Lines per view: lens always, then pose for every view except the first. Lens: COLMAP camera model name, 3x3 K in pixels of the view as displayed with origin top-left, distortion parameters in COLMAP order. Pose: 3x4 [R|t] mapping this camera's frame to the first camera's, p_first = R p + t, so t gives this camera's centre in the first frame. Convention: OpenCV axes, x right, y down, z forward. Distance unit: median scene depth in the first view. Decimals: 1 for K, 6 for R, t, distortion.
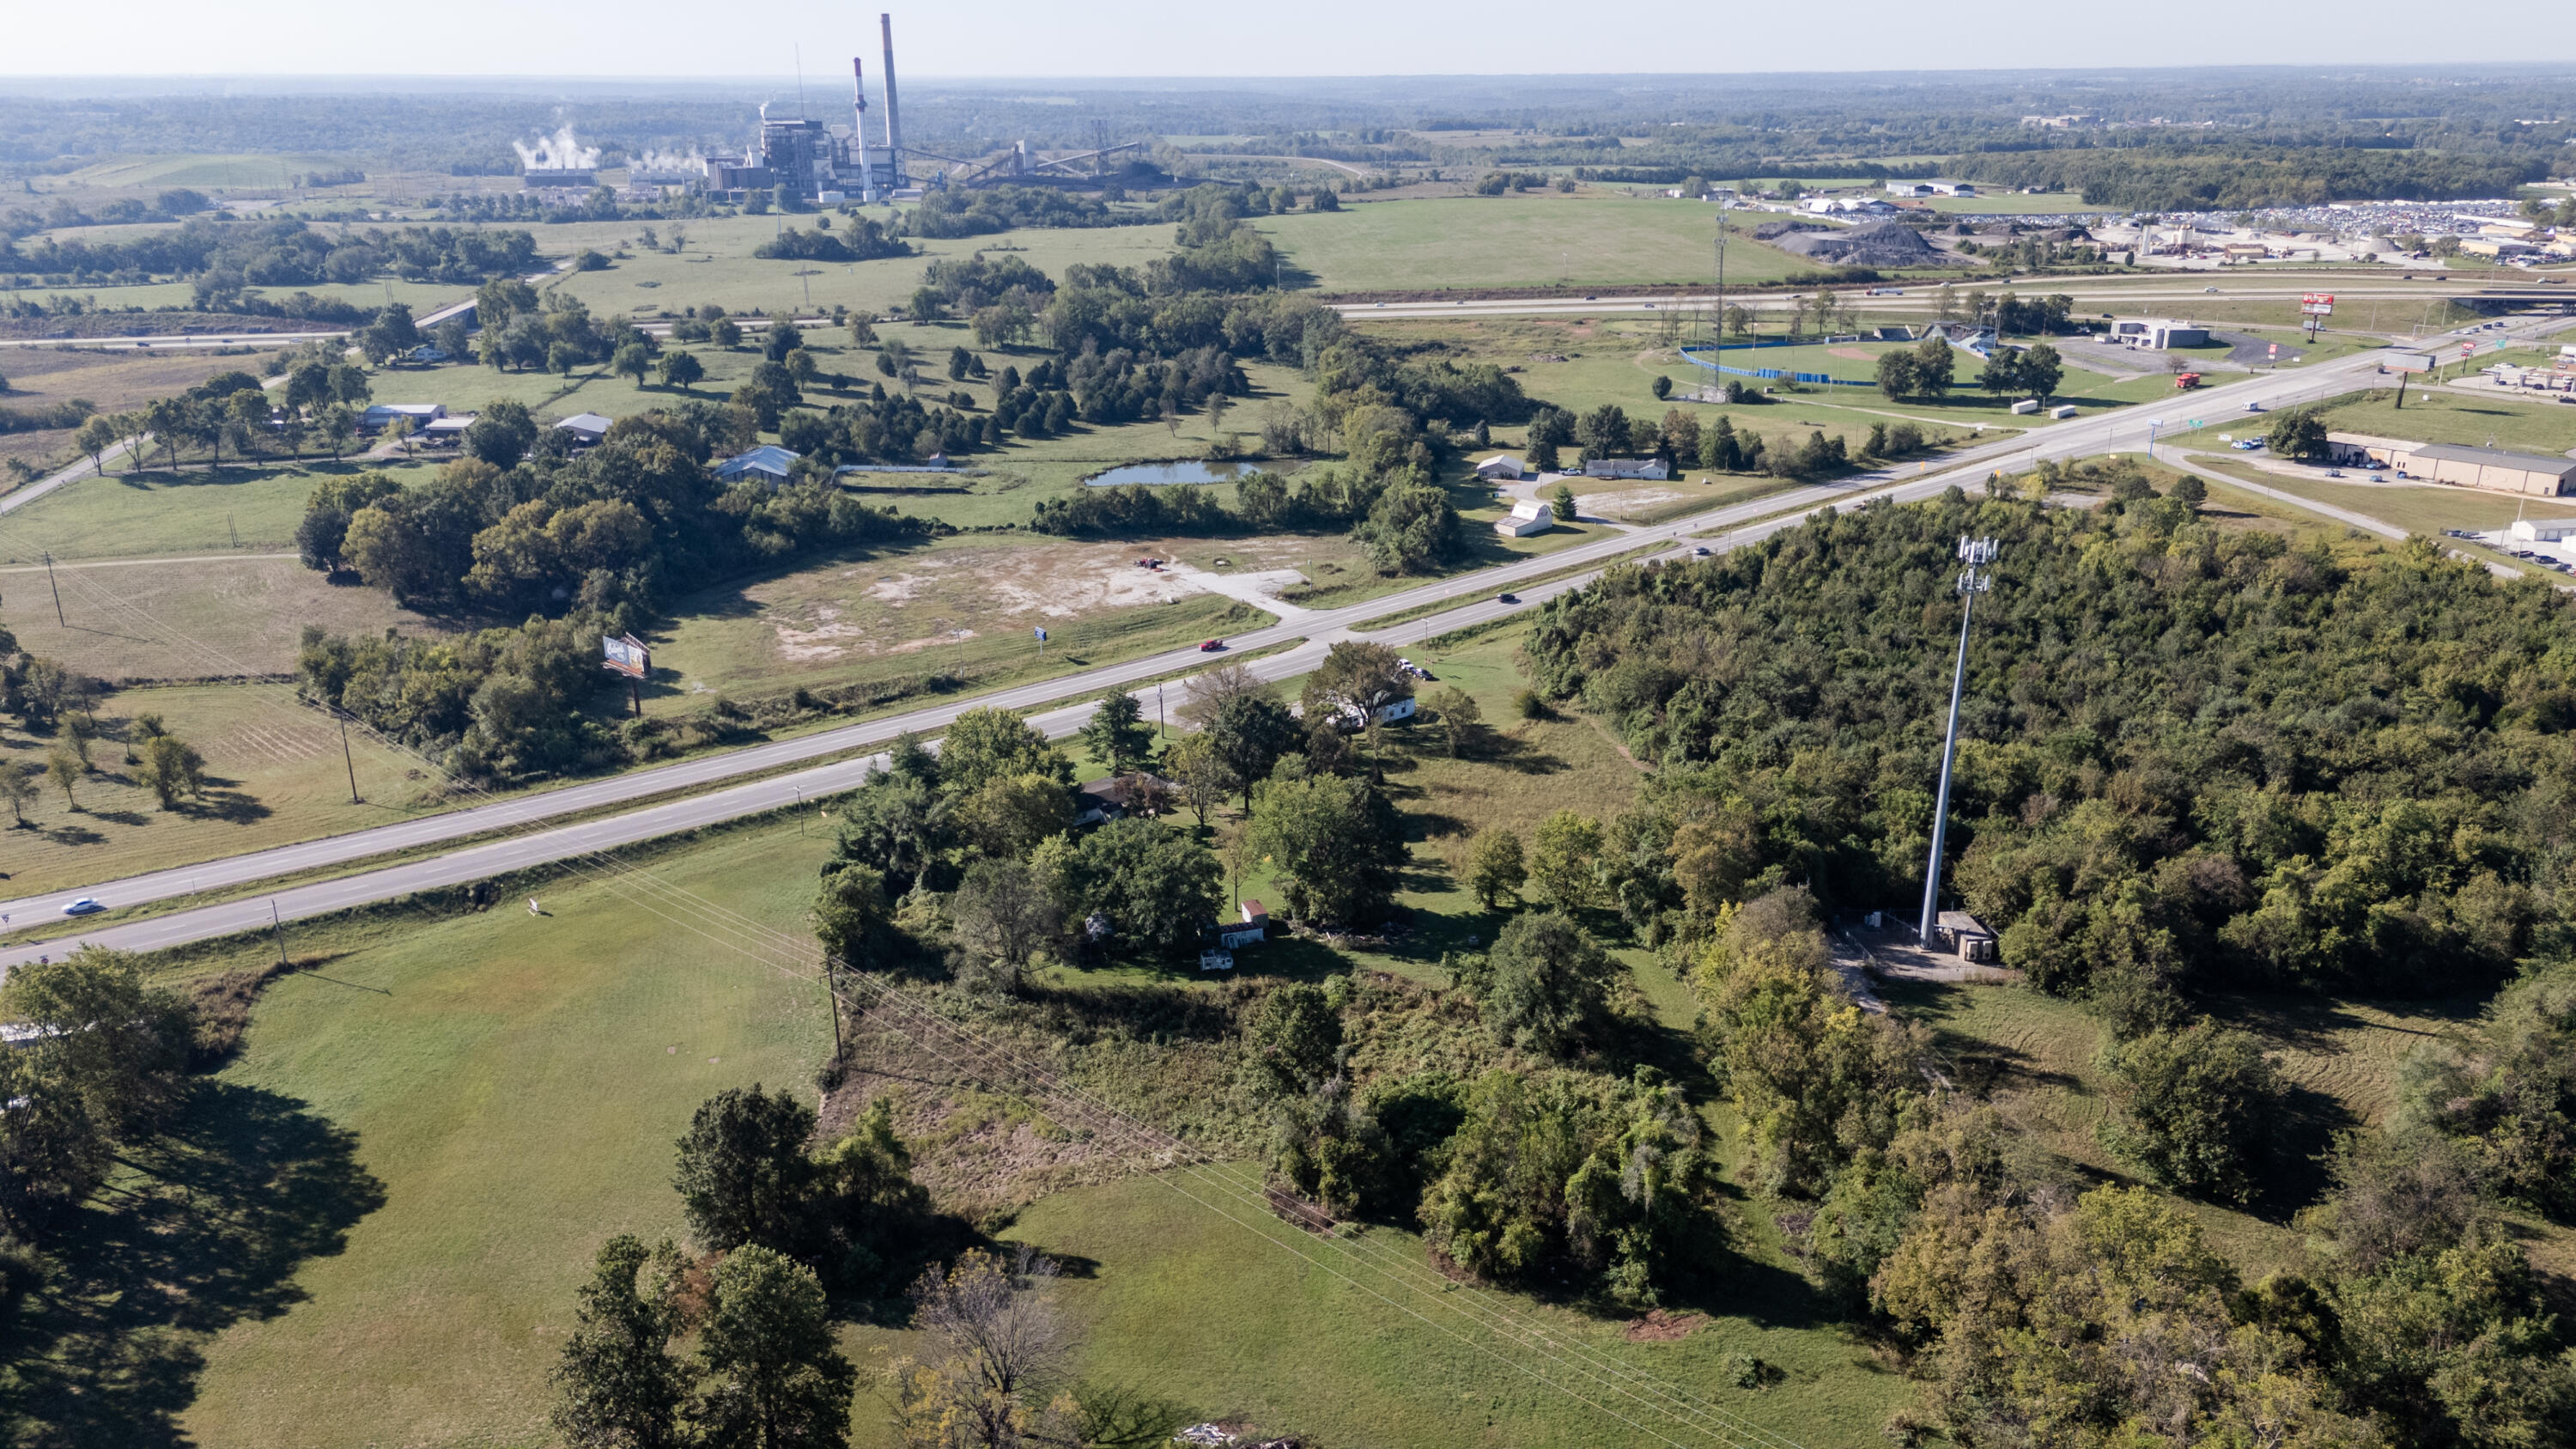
lens RADIAL K [[1892.6, 0, 1291.0], [0, 1892.6, 726.7], [0, 0, 1]] dist [0.074325, -0.072757]
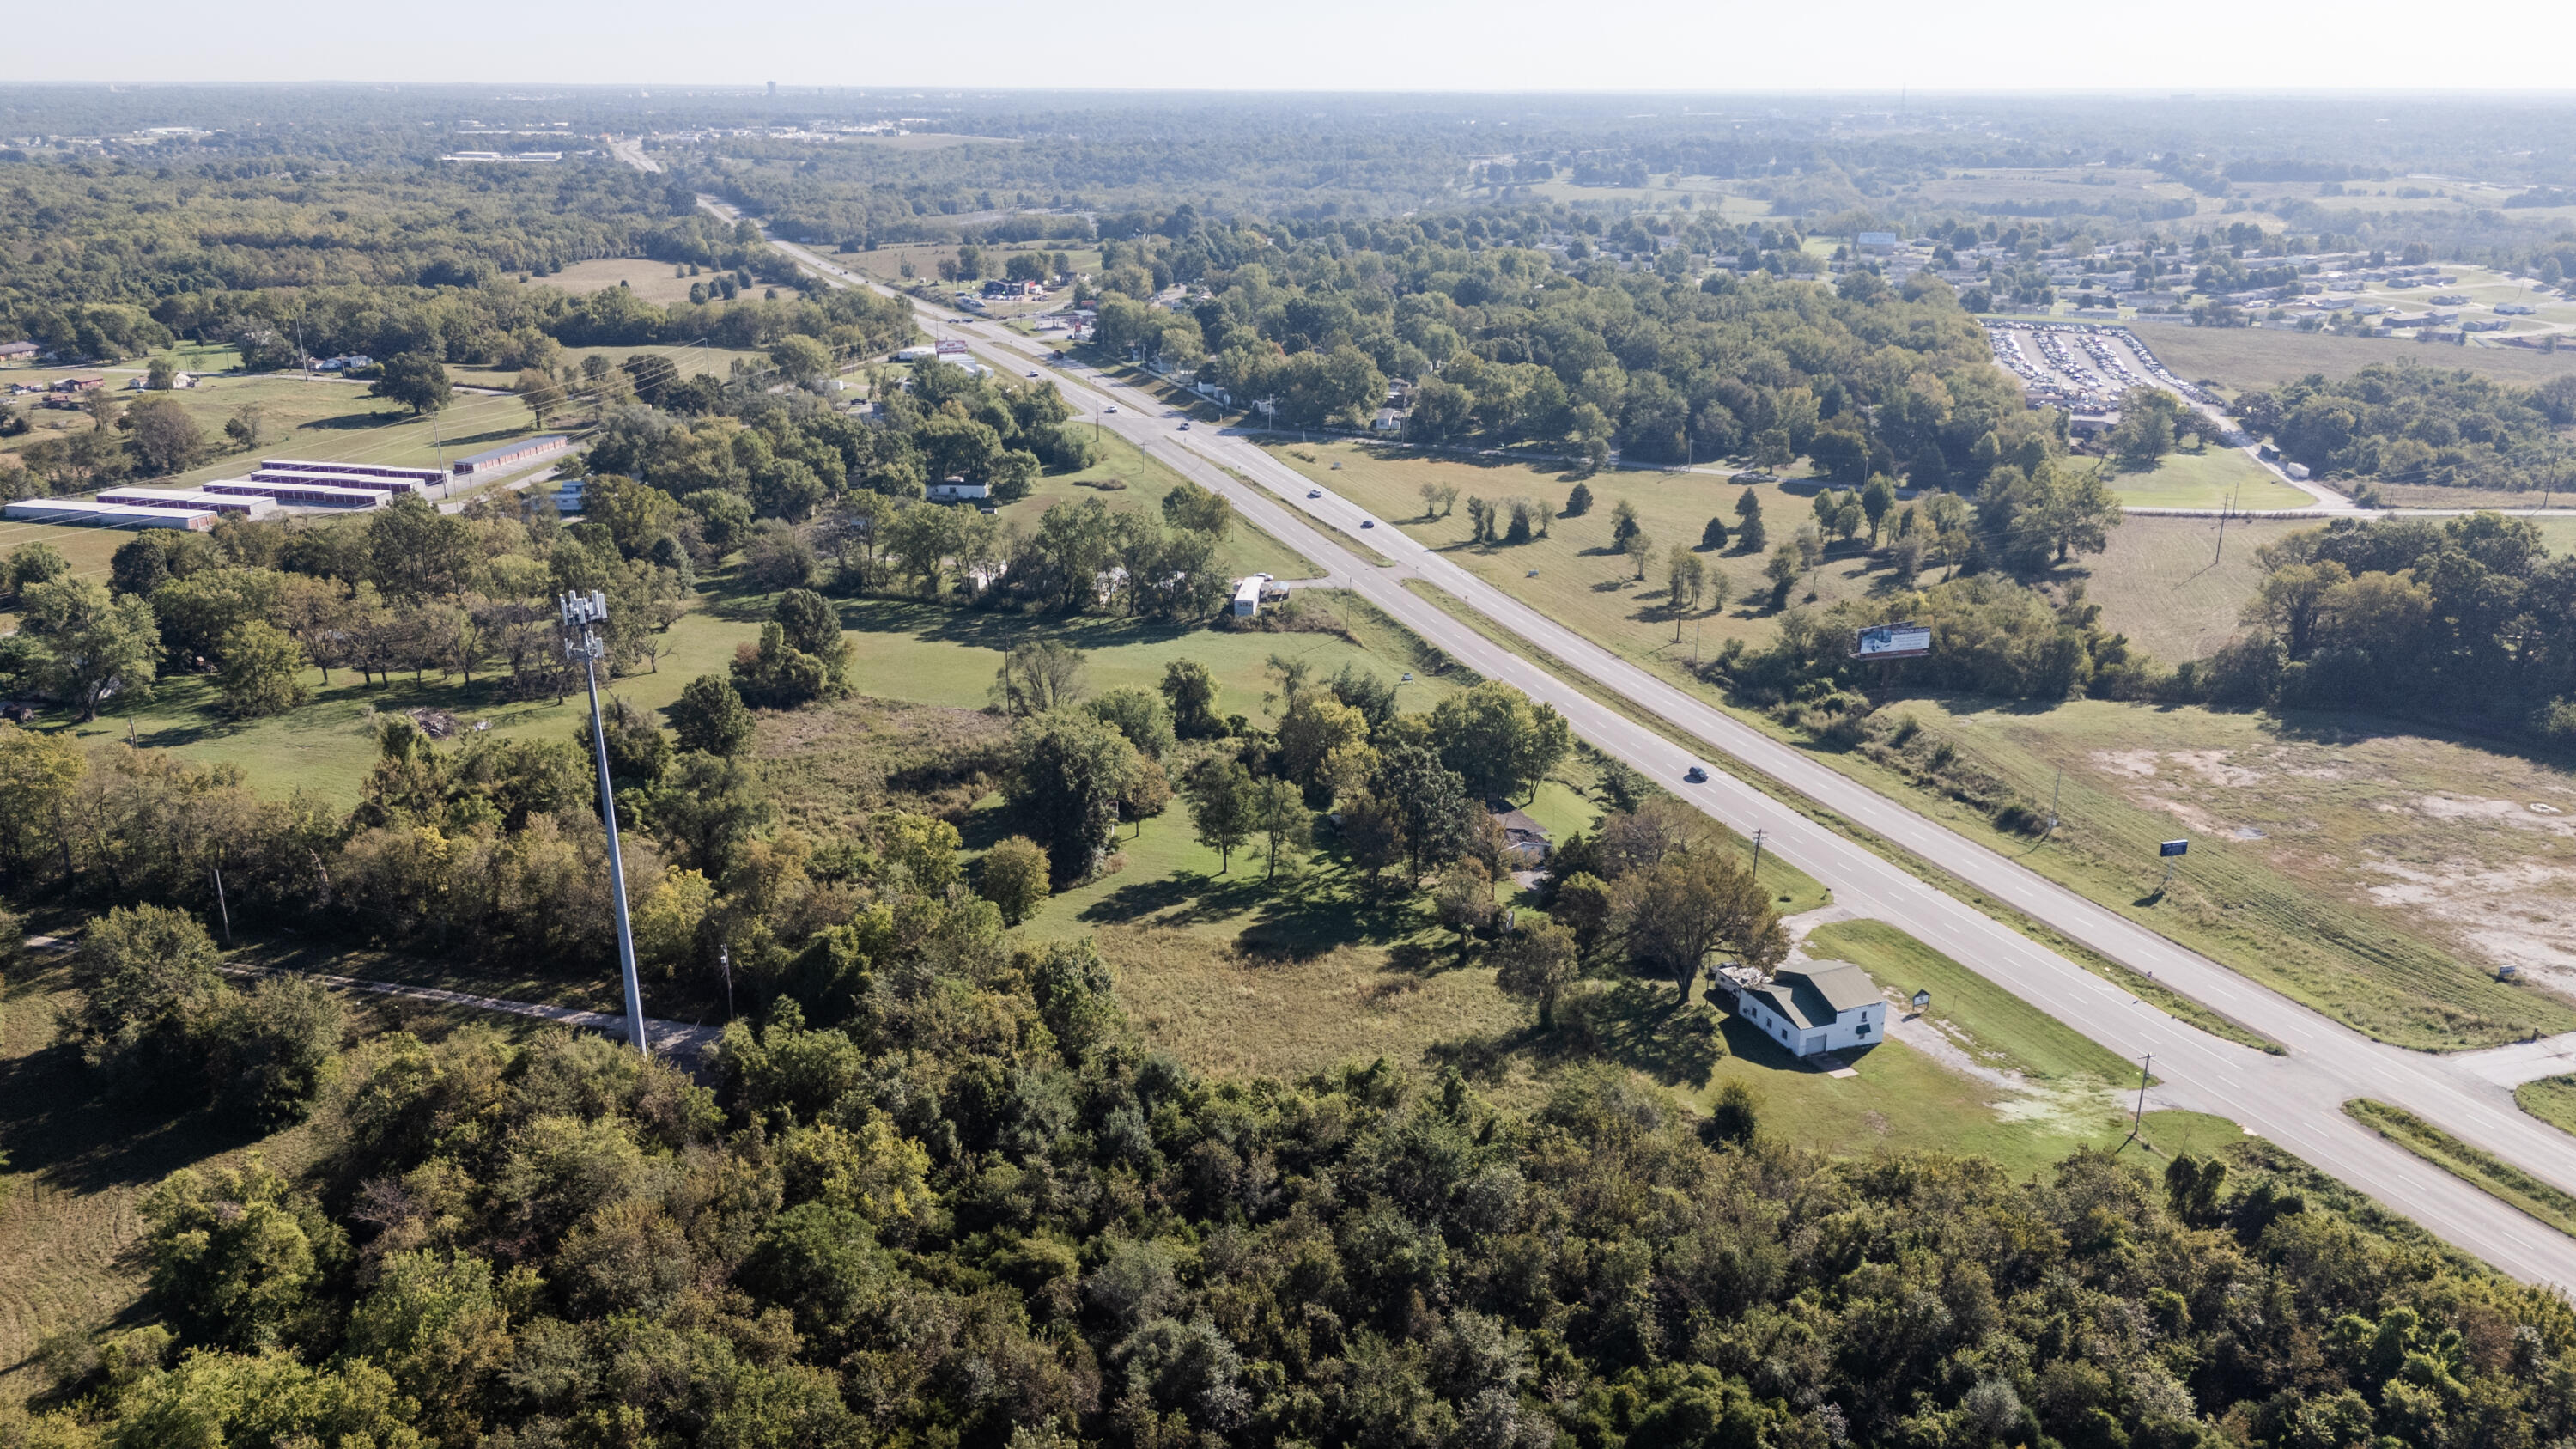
lens RADIAL K [[1892.6, 0, 1295.0], [0, 1892.6, 714.3], [0, 0, 1]] dist [0.074325, -0.072757]
pose [[-0.309534, 0.300696, -0.902092, 0.434326], [-0.311308, 0.864357, 0.394936, -0.200722], [0.898485, 0.403074, -0.173939, 0.619742]]
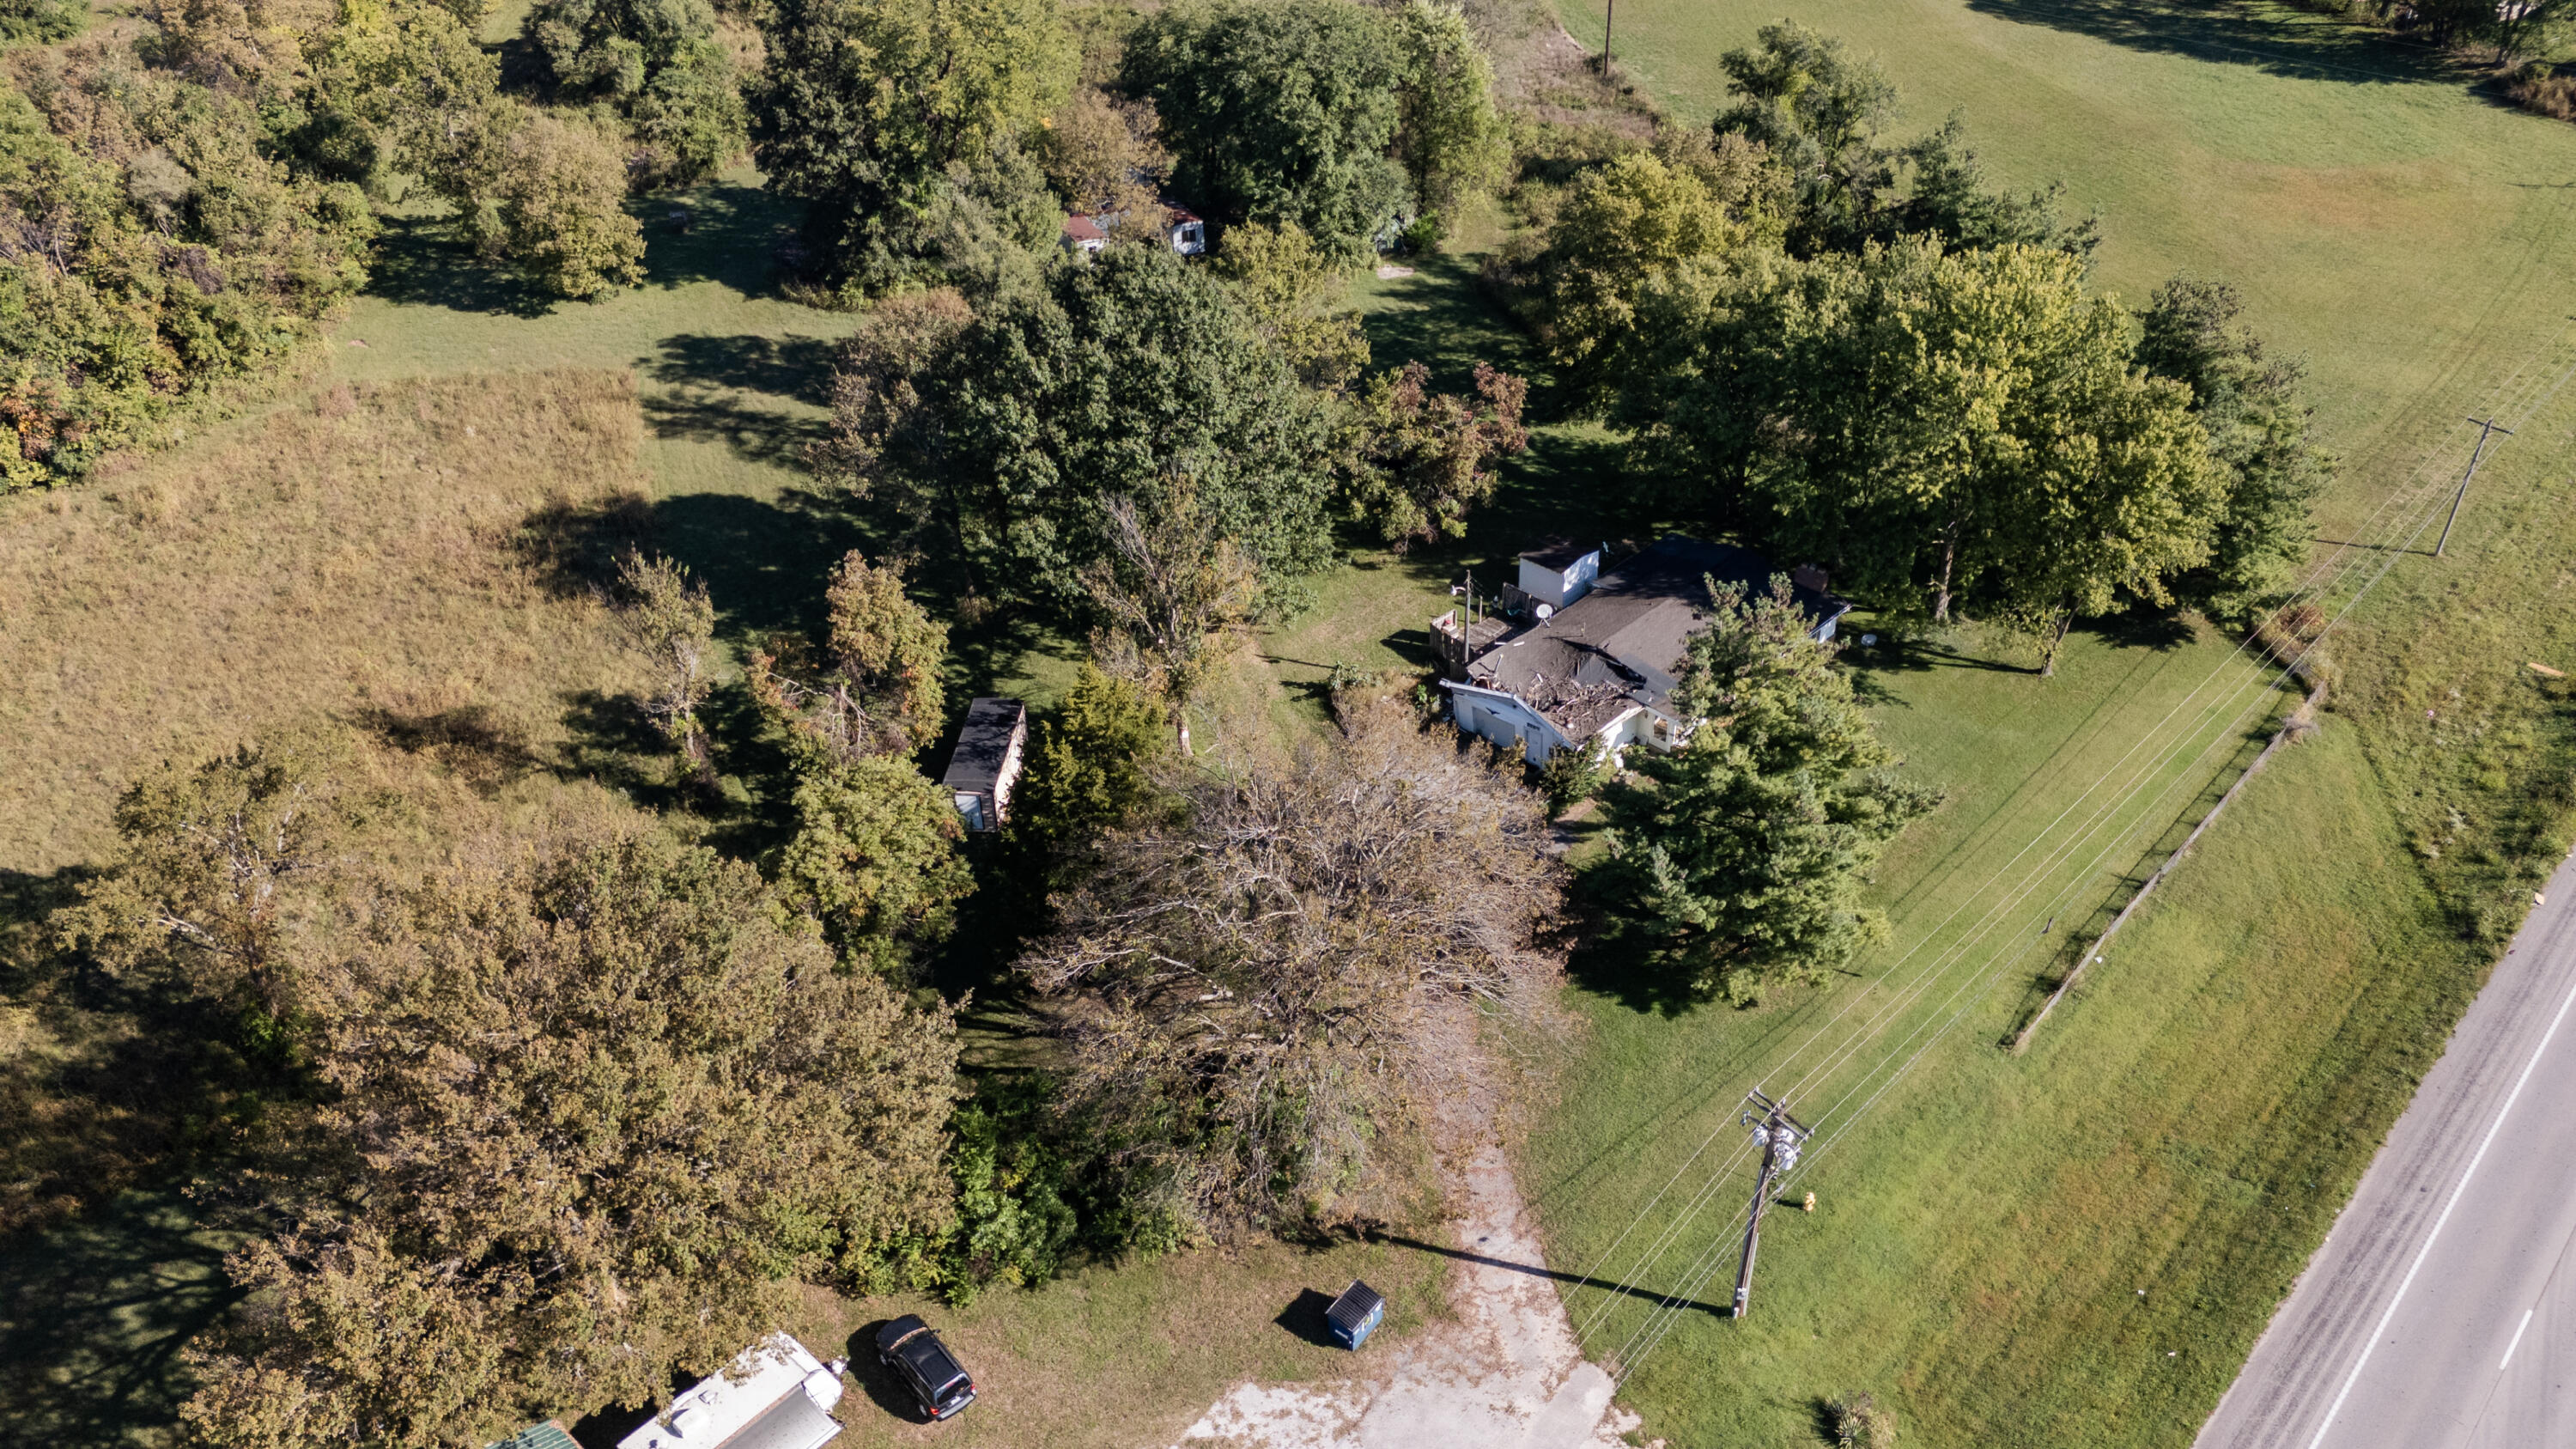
lens RADIAL K [[1892.6, 0, 1295.4], [0, 1892.6, 731.3], [0, 0, 1]] dist [0.074325, -0.072757]
pose [[-0.991549, 0.098286, -0.084675, -0.009484], [-0.009977, 0.592992, 0.805147, -0.119015], [0.129346, 0.799188, -0.587000, 0.699609]]
